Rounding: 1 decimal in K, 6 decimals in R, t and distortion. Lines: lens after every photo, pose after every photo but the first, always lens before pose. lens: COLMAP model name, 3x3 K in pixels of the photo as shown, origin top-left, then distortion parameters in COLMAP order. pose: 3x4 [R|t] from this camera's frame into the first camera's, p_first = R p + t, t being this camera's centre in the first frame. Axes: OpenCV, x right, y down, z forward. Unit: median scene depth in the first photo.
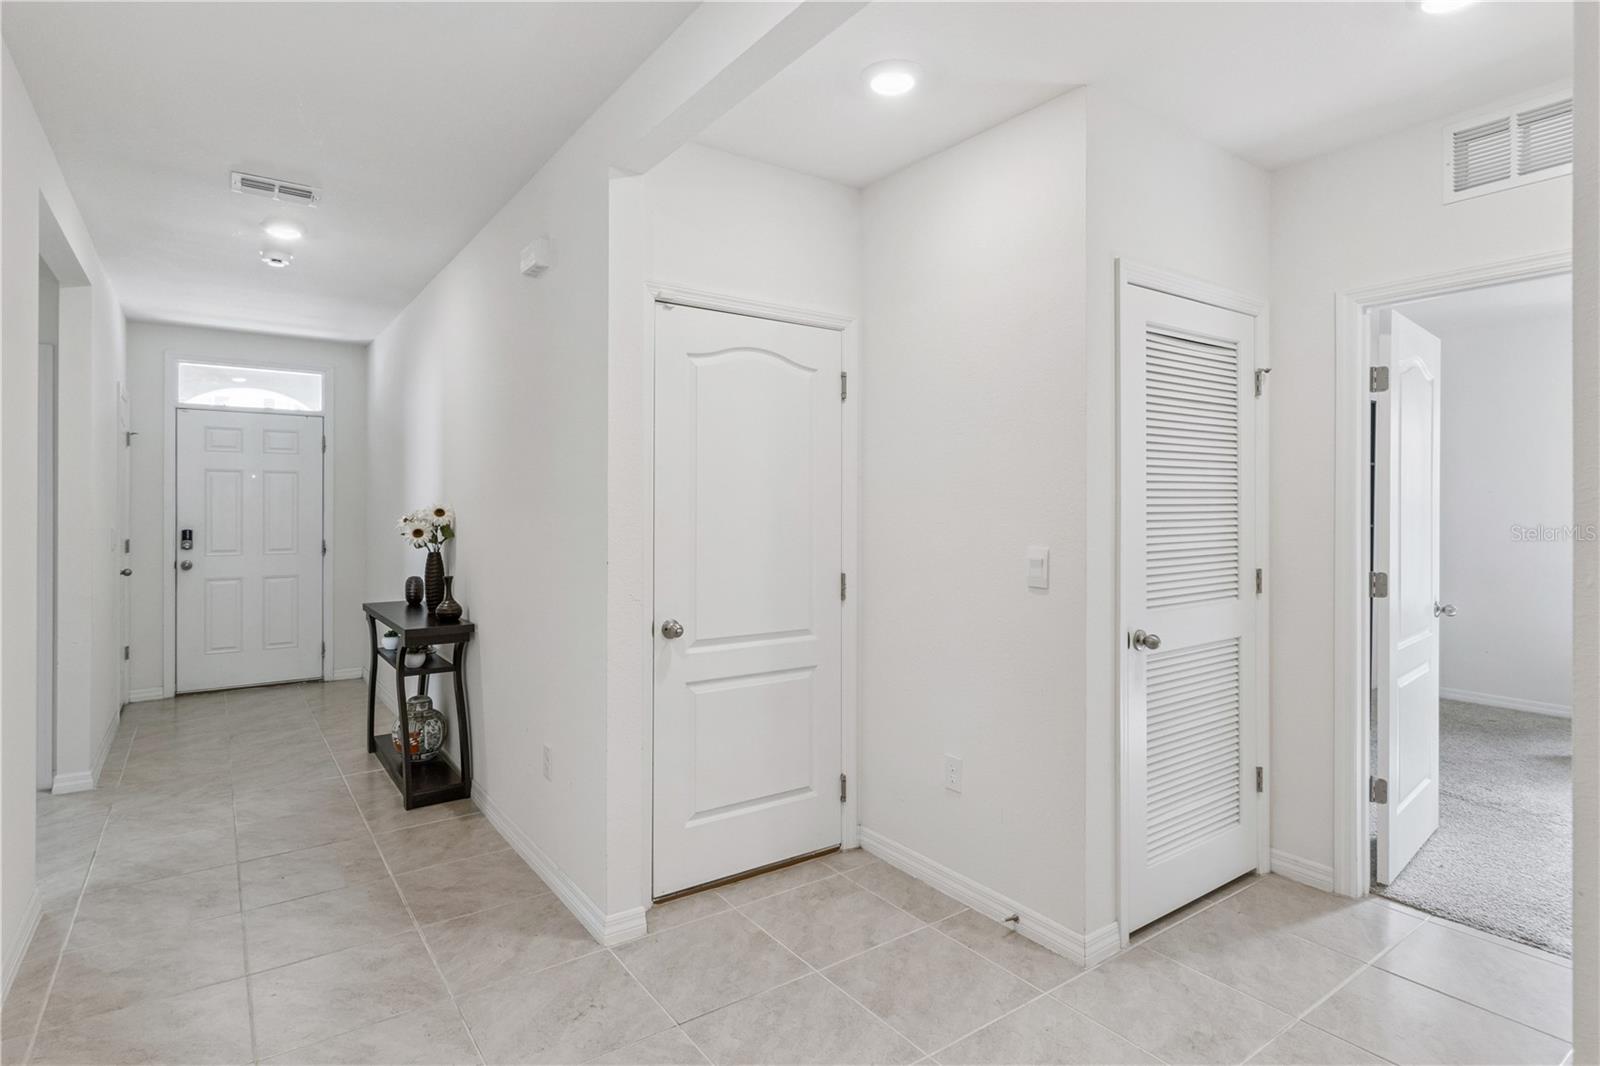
lens RADIAL K [[825.8, 0, 794.9], [0, 825.8, 510.3], [0, 0, 1]] dist [-0.003808, -0.000382]
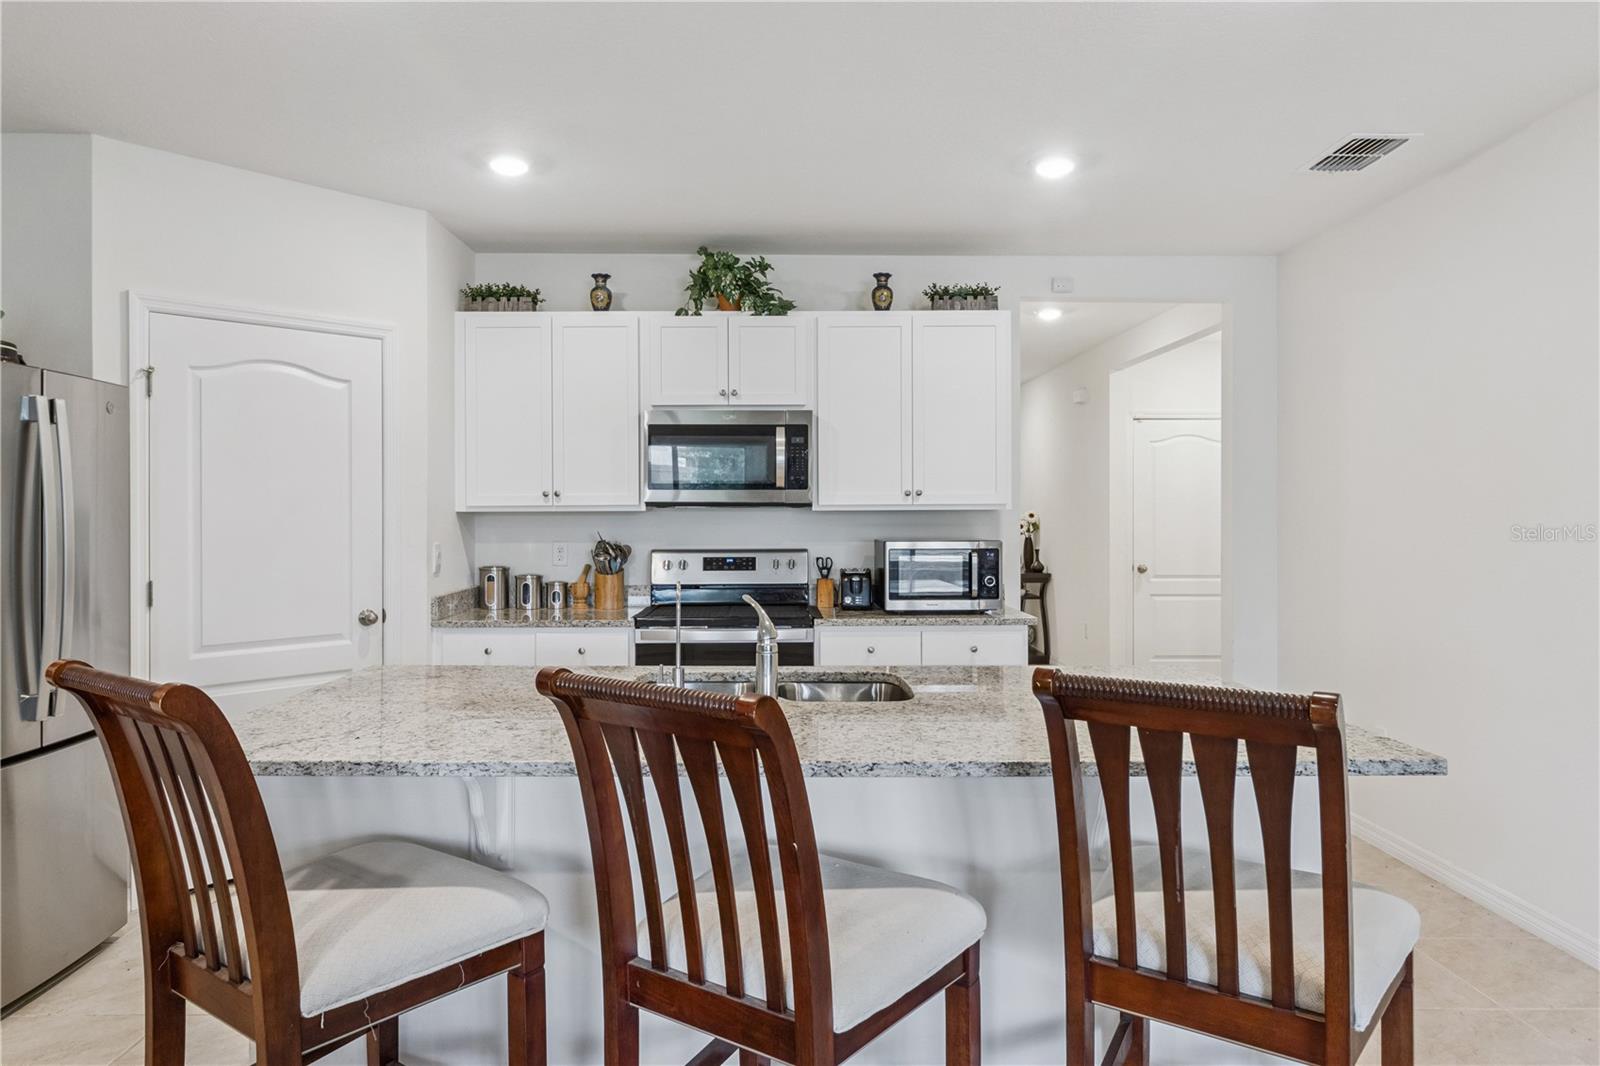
lens RADIAL K [[988.6, 0, 786.3], [0, 988.6, 510.3], [0, 0, 1]] dist [0.003905, -0.000929]
pose [[0.821327, -0.007073, -0.570413, 0.400142], [0.005288, 0.999975, -0.004785, -0.002096], [0.570433, 0.000913, 0.821344, -1.180887]]
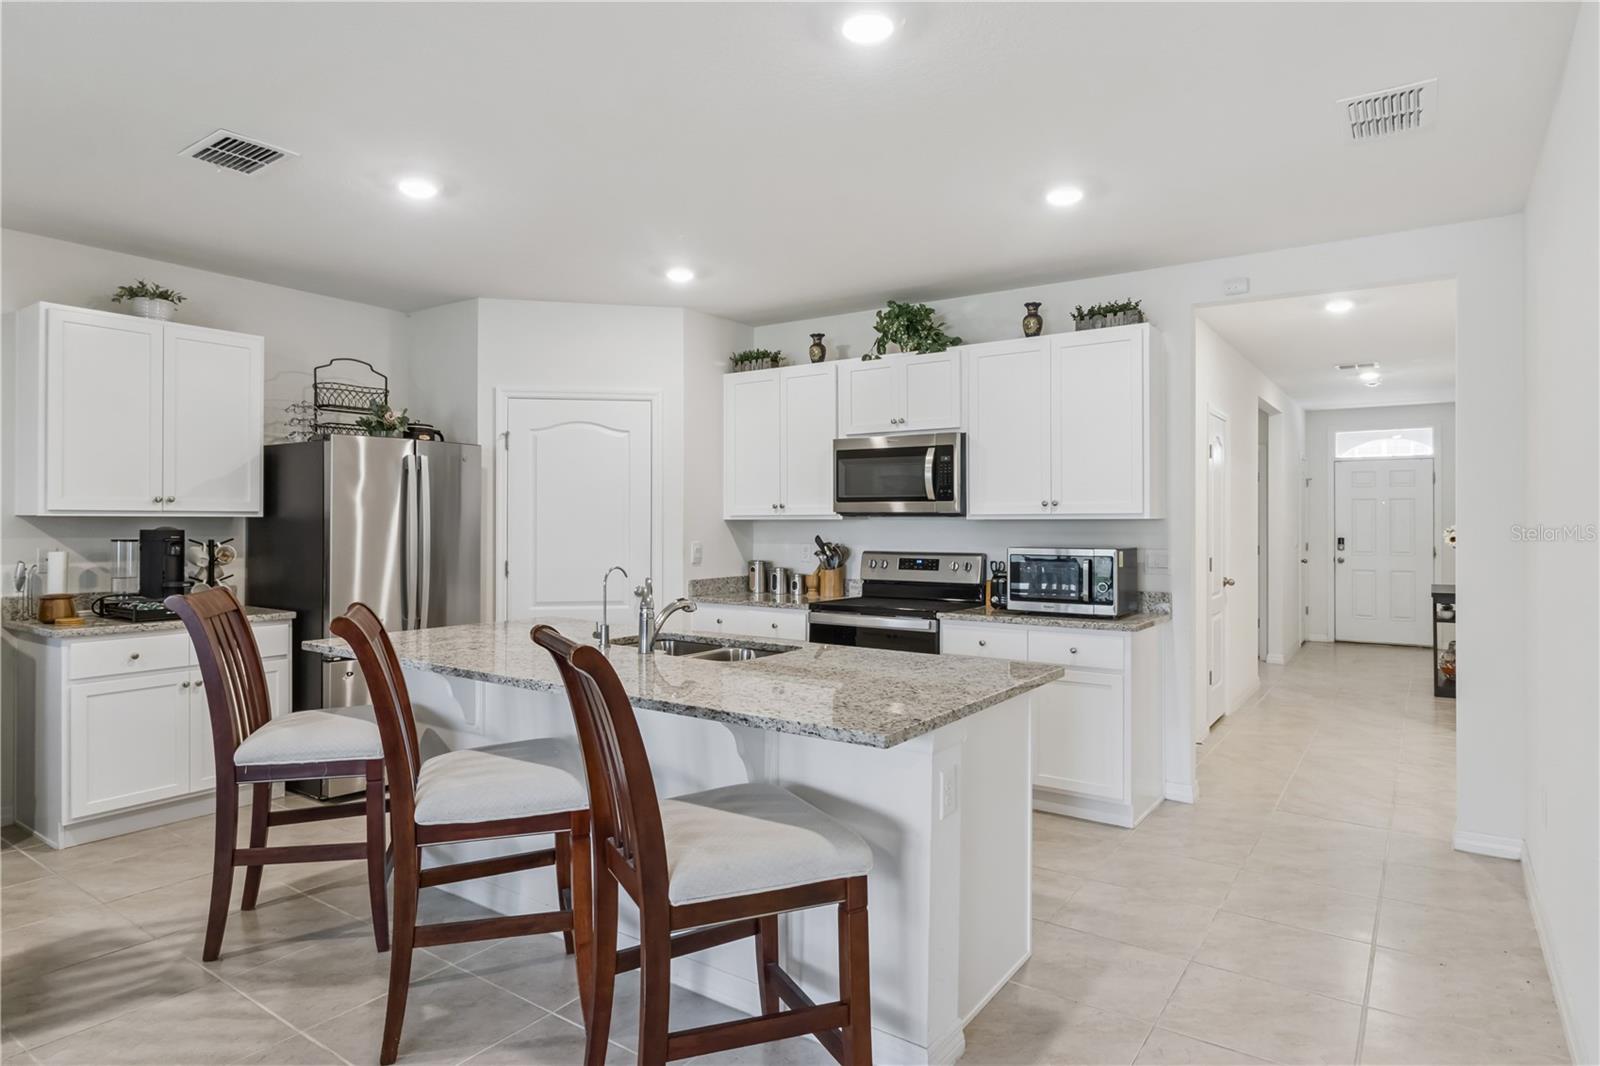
lens RADIAL K [[907.9, 0, 795.8], [0, 907.9, 517.5], [0, 0, 1]] dist [0.003855, 0.000649]
pose [[0.338750, -0.007772, -0.940844, 0.813563], [-0.000532, 0.999964, -0.008452, 0.000487], [0.940876, 0.003364, 0.338734, -0.851845]]
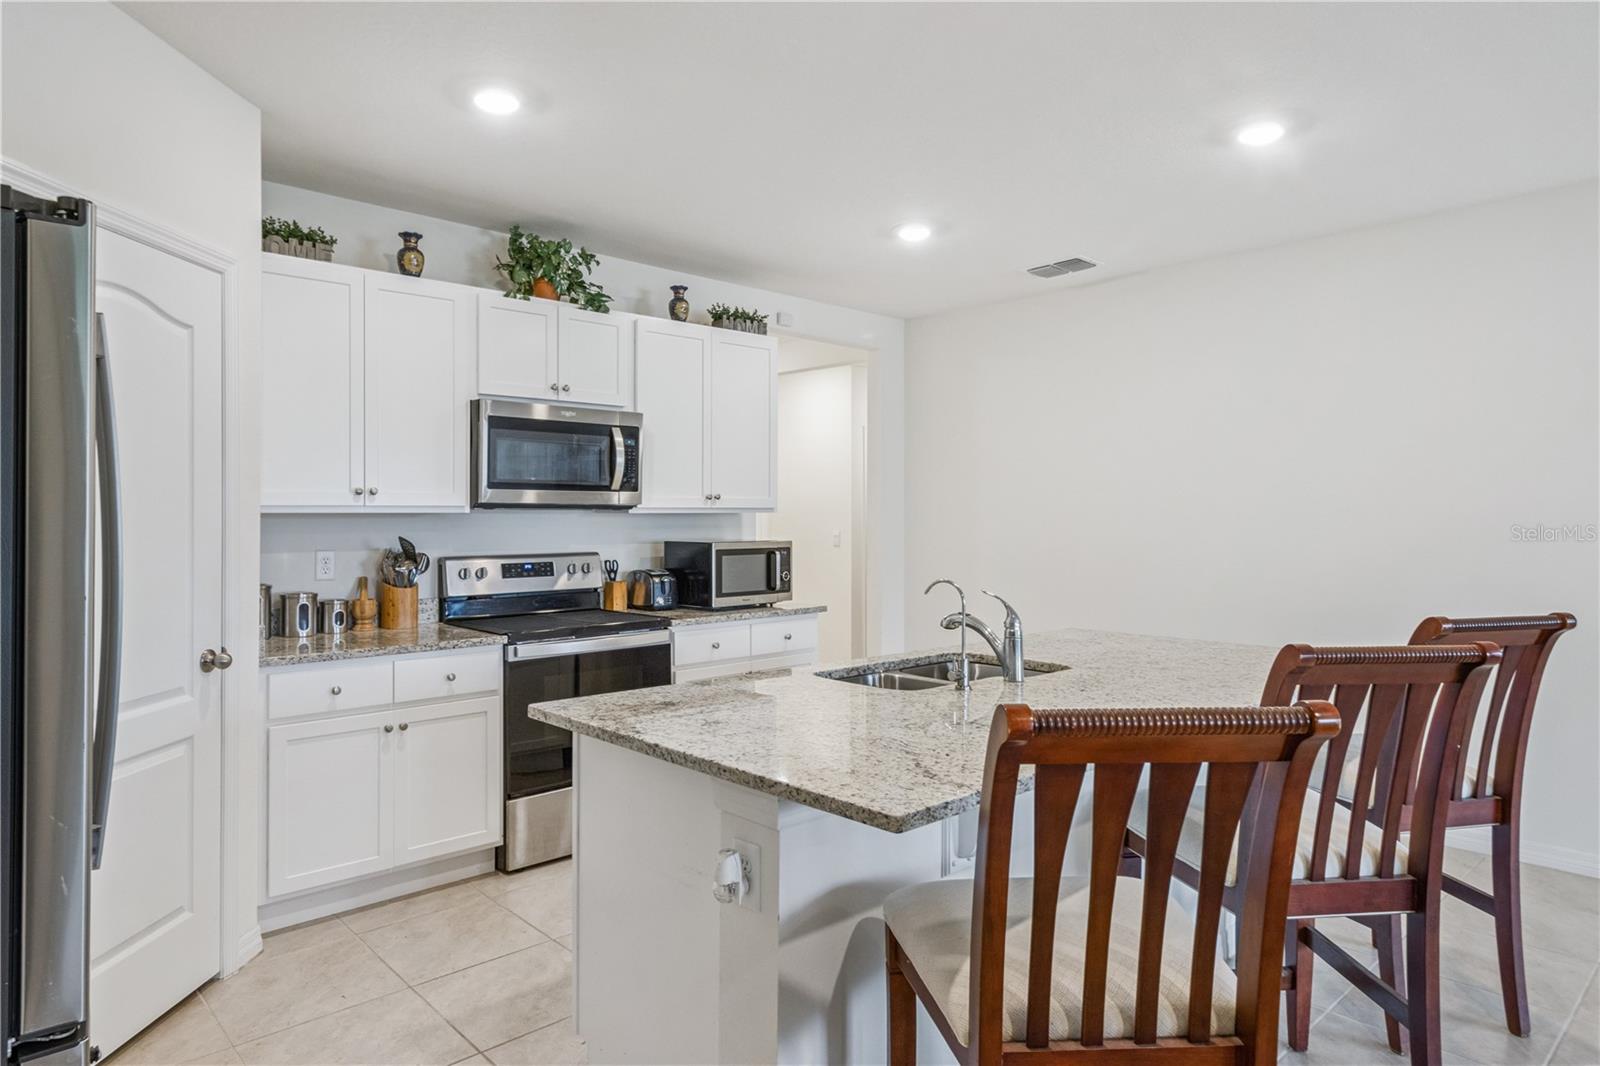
lens RADIAL K [[945.5, 0, 778.0], [0, 945.5, 508.6], [0, 0, 1]] dist [0.003669, 0.001213]
pose [[0.992689, -0.002527, 0.120673, -0.173477], [0.003355, 0.999972, -0.006661, -0.004379], [-0.120653, 0.007018, 0.992670, -1.323424]]
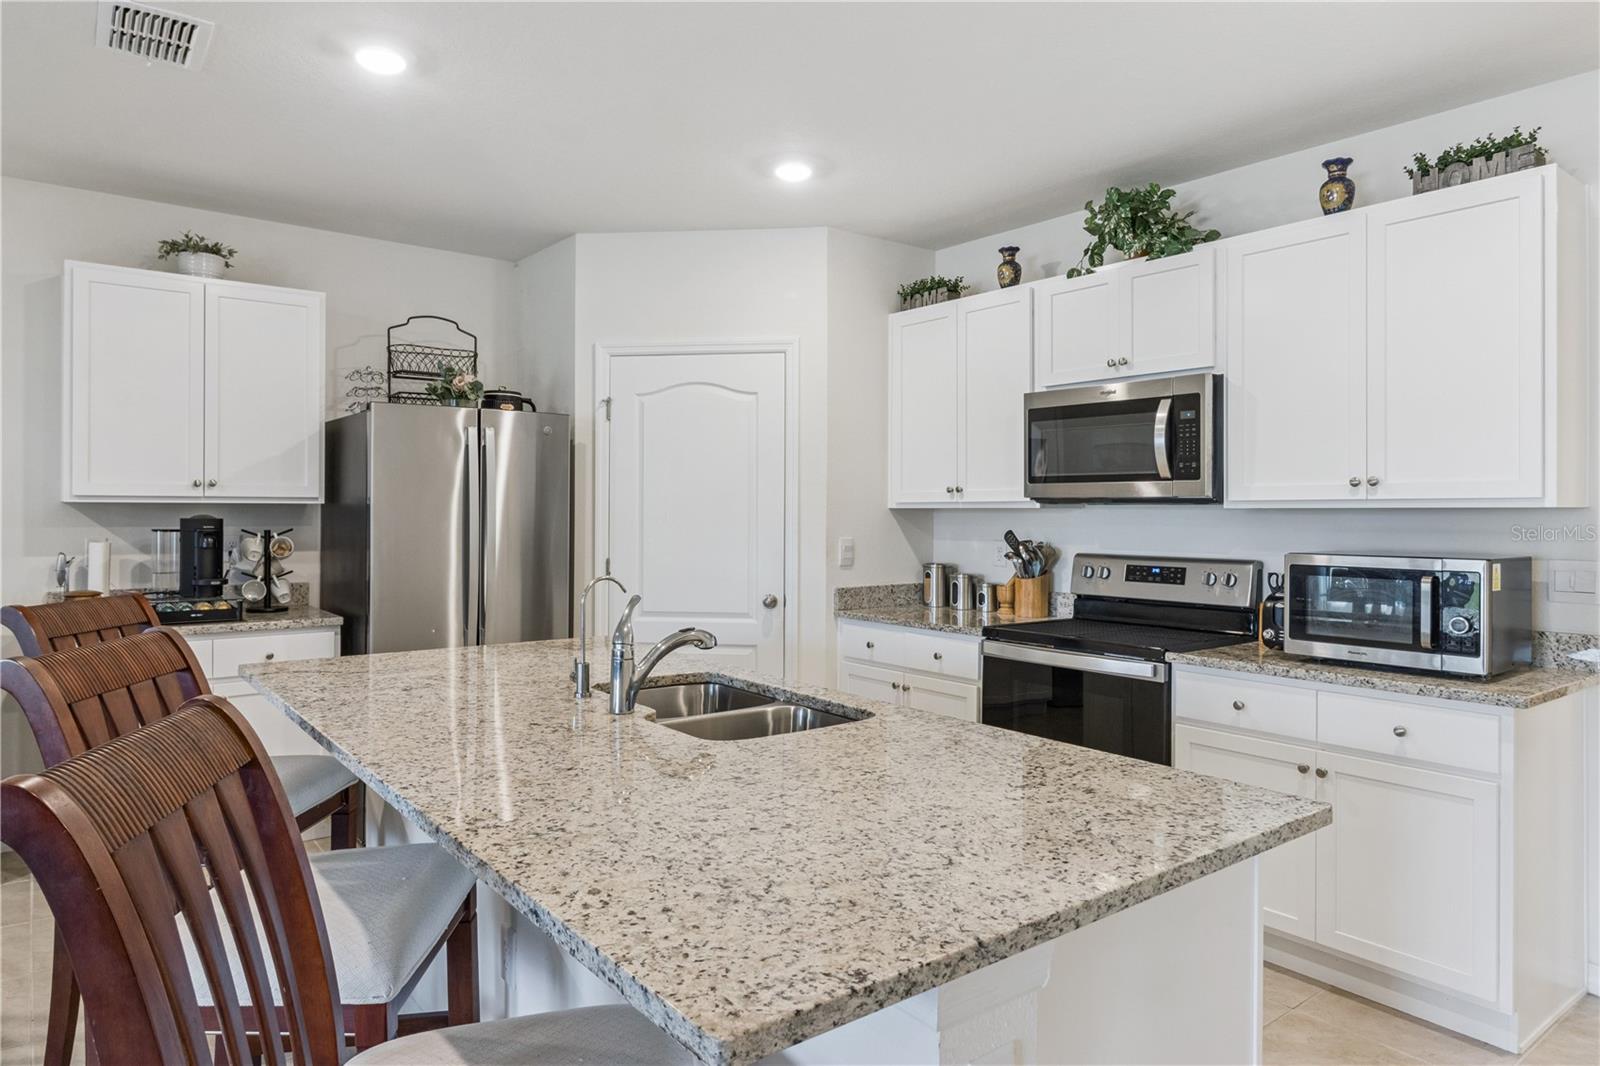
lens RADIAL K [[988.6, 0, 786.3], [0, 988.6, 510.3], [0, 0, 1]] dist [0.003905, -0.000929]
pose [[0.040545, -0.003801, -0.999171, 0.598418], [-0.004265, 0.999983, -0.003977, -0.000376], [0.999169, 0.004423, 0.040528, -0.647351]]
